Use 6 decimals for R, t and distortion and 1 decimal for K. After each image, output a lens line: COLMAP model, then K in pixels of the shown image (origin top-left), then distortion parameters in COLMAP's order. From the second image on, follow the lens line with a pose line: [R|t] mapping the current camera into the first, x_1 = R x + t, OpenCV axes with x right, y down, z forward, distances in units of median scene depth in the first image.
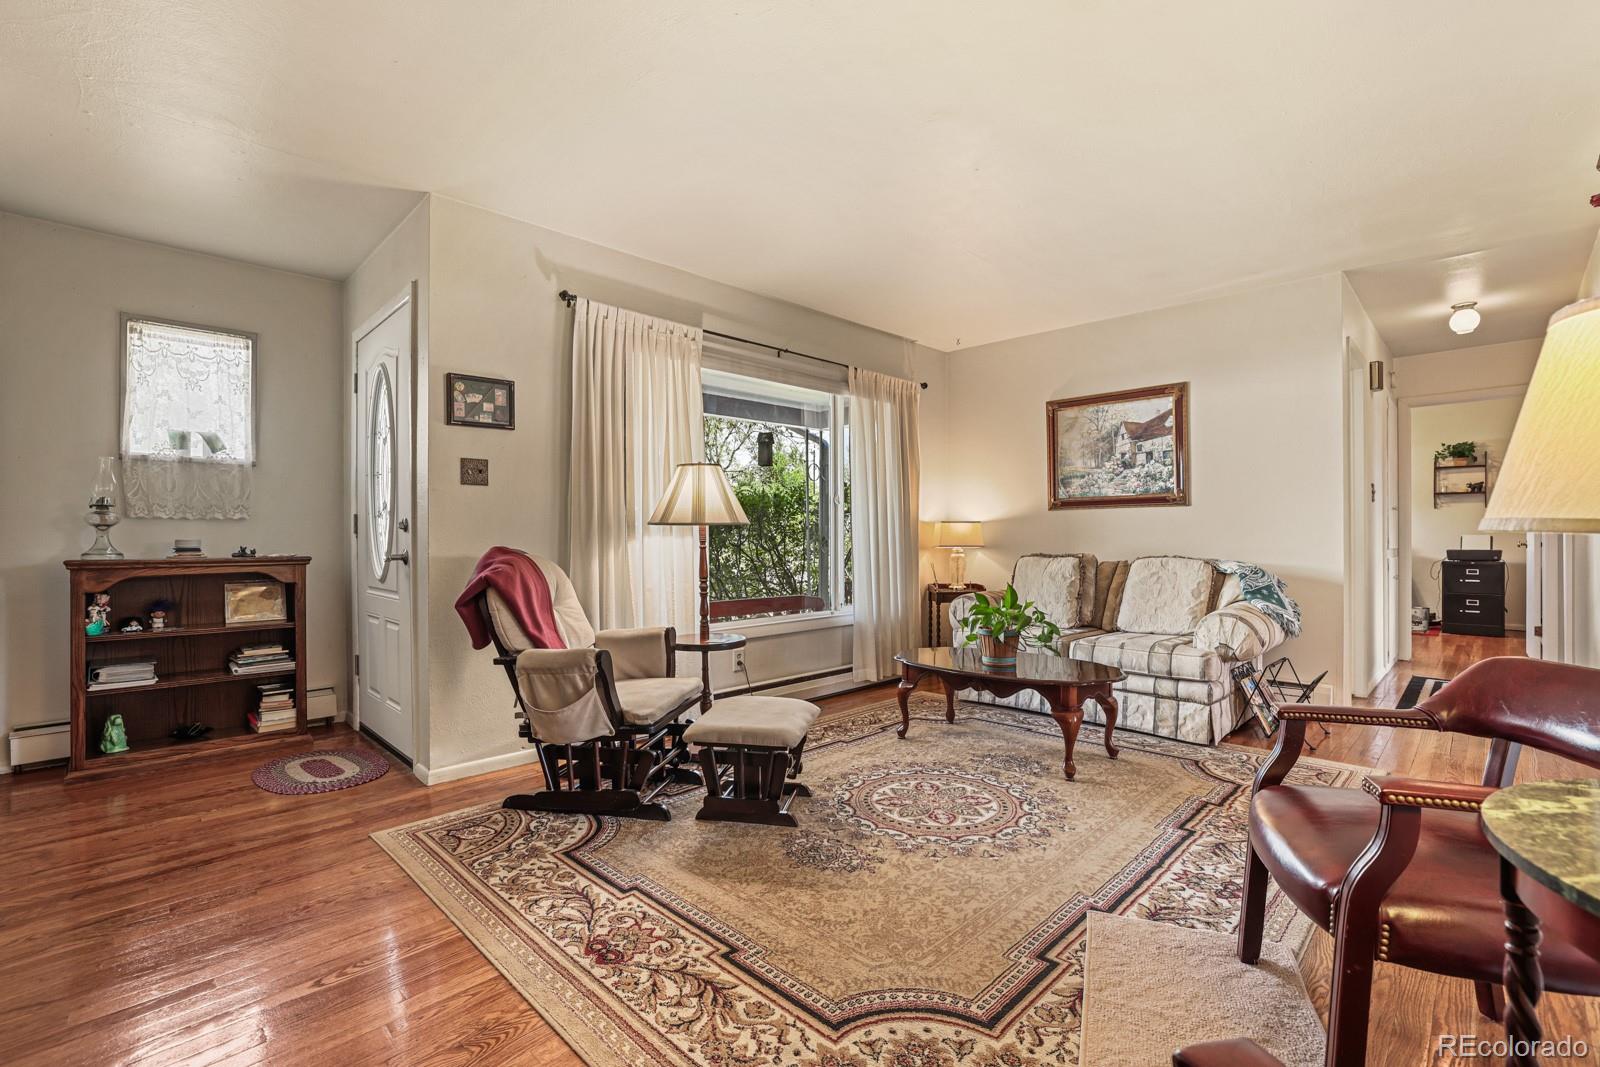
lens RADIAL K [[712.5, 0, 789.8], [0, 712.5, 540.1], [0, 0, 1]] dist [-0.048366, 0.016366]
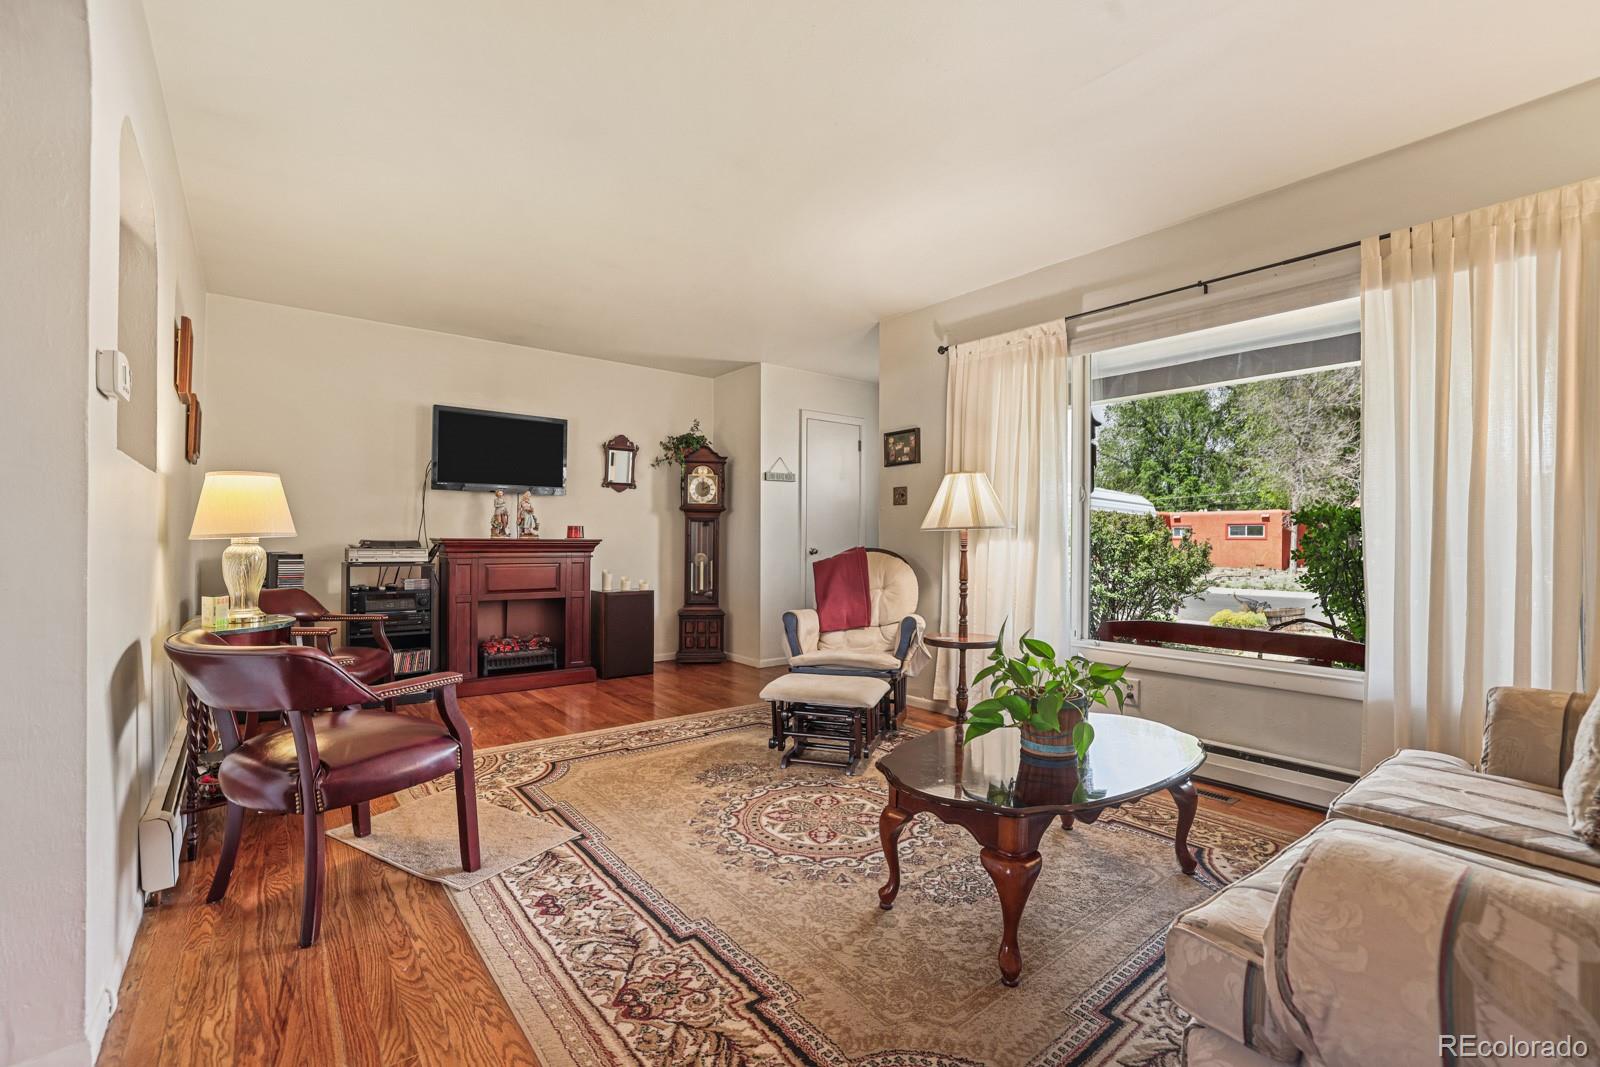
lens RADIAL K [[687.4, 0, 794.8], [0, 687.4, 542.5], [0, 0, 1]] dist [-0.023800, 0.001121]
pose [[-0.104122, 0.008229, -0.994530, 1.398617], [-0.008449, 0.999922, 0.009158, -0.015317], [0.994529, 0.009356, -0.104045, 1.301542]]
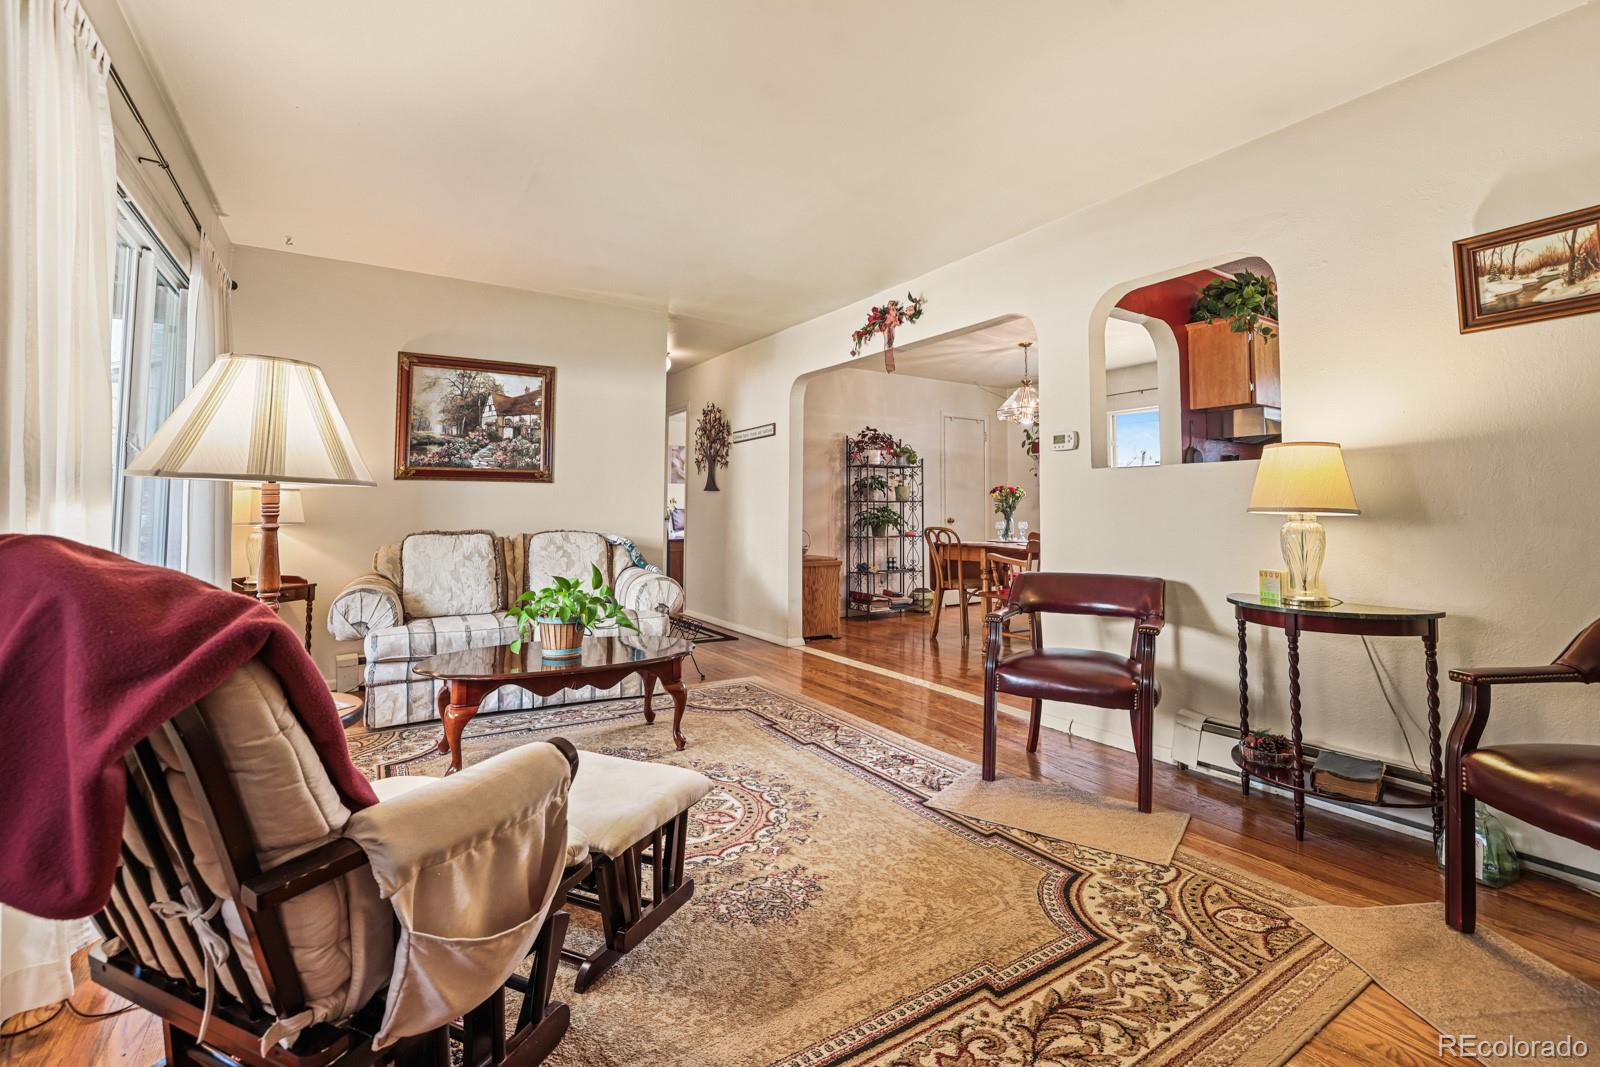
lens RADIAL K [[709.3, 0, 798.1], [0, 709.3, 479.2], [0, 0, 1]] dist [-0.045967, 0.015736]
pose [[0.209211, 0.052925, 0.976437, -0.785025], [-0.002960, 0.998564, -0.053490, 0.002934], [-0.977866, 0.008300, 0.209068, 0.818949]]
